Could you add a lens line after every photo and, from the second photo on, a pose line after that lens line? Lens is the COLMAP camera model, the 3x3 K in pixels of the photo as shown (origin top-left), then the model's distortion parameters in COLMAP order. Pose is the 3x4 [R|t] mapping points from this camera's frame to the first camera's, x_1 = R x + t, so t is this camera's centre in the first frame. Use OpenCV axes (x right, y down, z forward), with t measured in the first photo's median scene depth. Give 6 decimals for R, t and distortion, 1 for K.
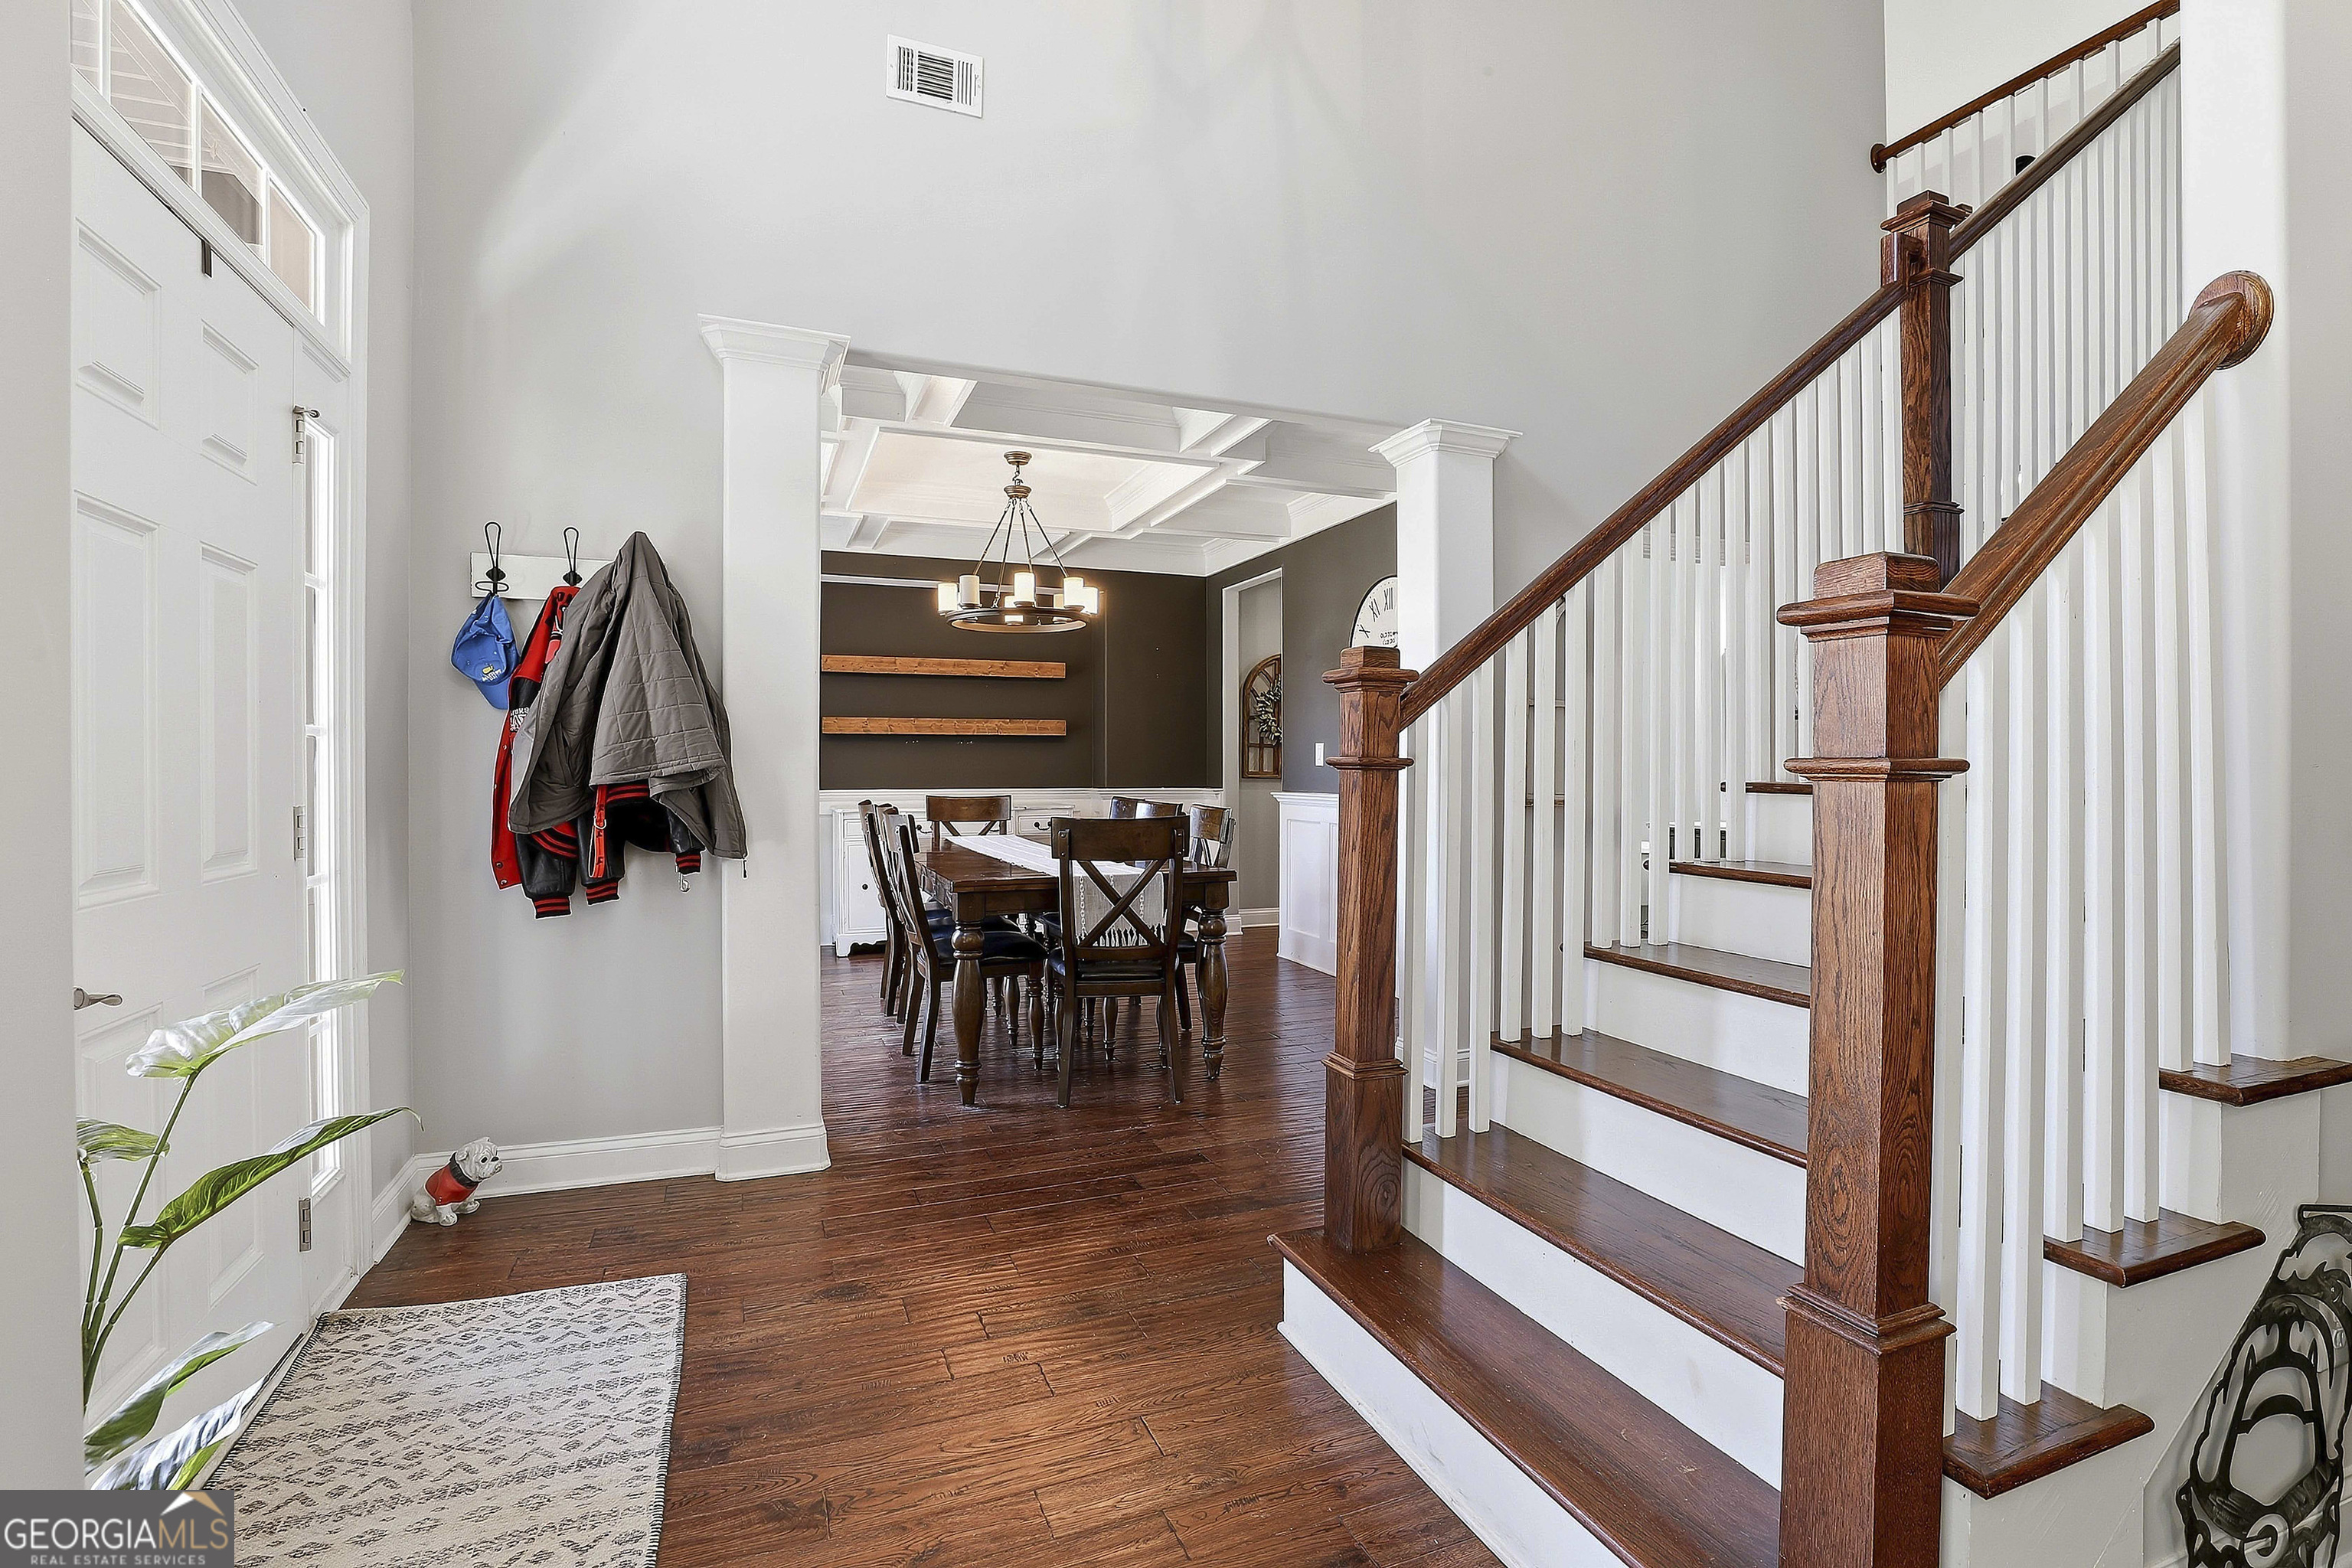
lens RADIAL K [[1075.9, 0, 1184.7], [0, 1075.9, 781.4], [0, 0, 1]] dist [-0.048332, 0.015716]
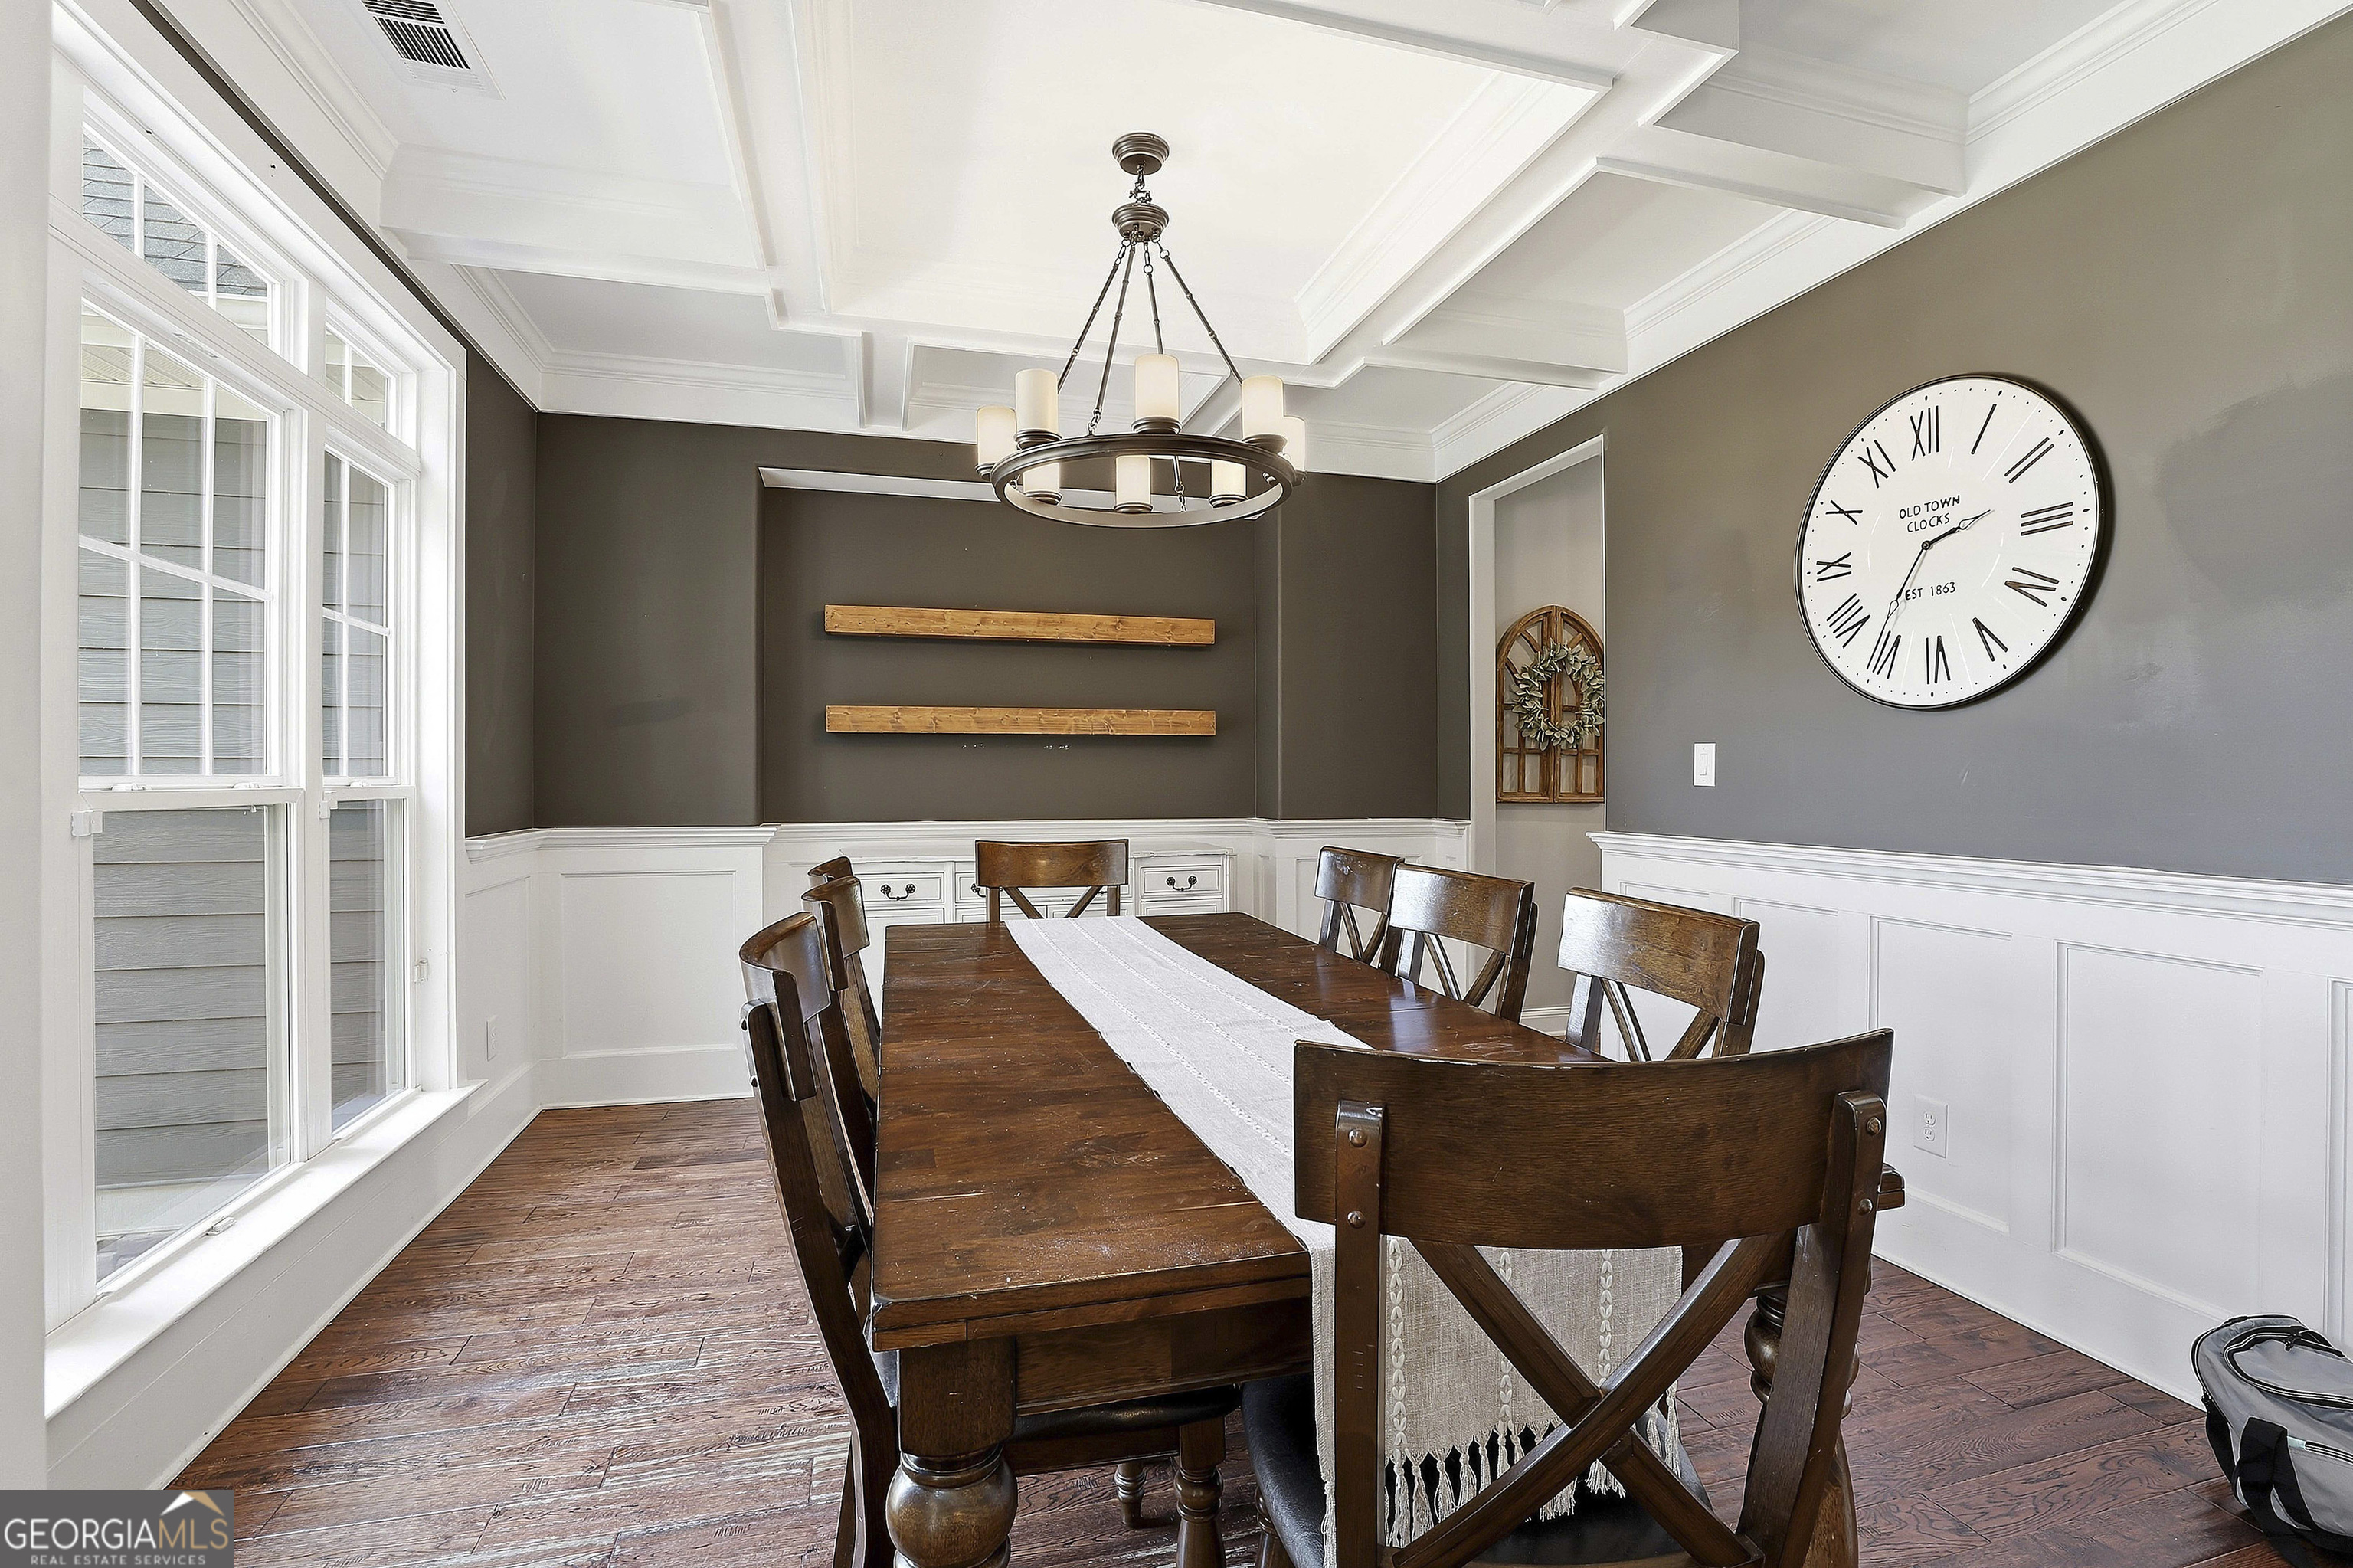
lens RADIAL K [[1076.4, 0, 1185.3], [0, 1076.4, 781.4], [0, 0, 1]] dist [-0.048332, 0.015716]
pose [[0.993950, -0.001423, -0.109828, -0.071370], [0.000333, 0.999950, -0.009948, -0.011623], [0.109837, 0.009852, 0.993901, 0.451083]]
